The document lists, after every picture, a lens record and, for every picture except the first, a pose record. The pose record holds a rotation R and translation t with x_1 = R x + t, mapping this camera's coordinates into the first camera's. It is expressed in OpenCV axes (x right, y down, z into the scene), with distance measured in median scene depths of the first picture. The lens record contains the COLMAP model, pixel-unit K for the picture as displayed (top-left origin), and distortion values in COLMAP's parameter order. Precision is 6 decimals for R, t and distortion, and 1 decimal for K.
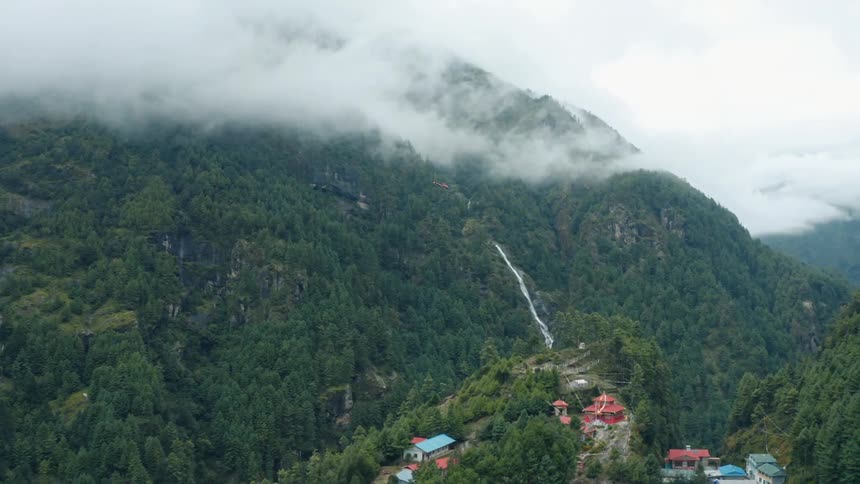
lens RADIAL K [[689.3, 0, 430.0], [0, 689.3, 242.0], [0, 0, 1]] dist [-0.190655, 0.021084]
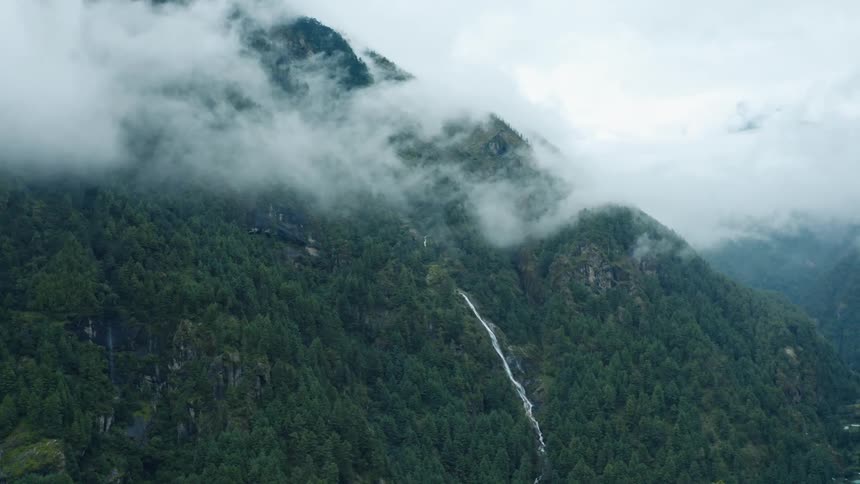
lens RADIAL K [[689.3, 0, 430.0], [0, 689.3, 242.0], [0, 0, 1]] dist [-0.190655, 0.021084]
pose [[0.988601, -0.001787, 0.150550, -0.085498], [0.000446, 0.999960, 0.008940, -0.076517], [-0.150560, -0.008771, 0.988562, 0.142413]]
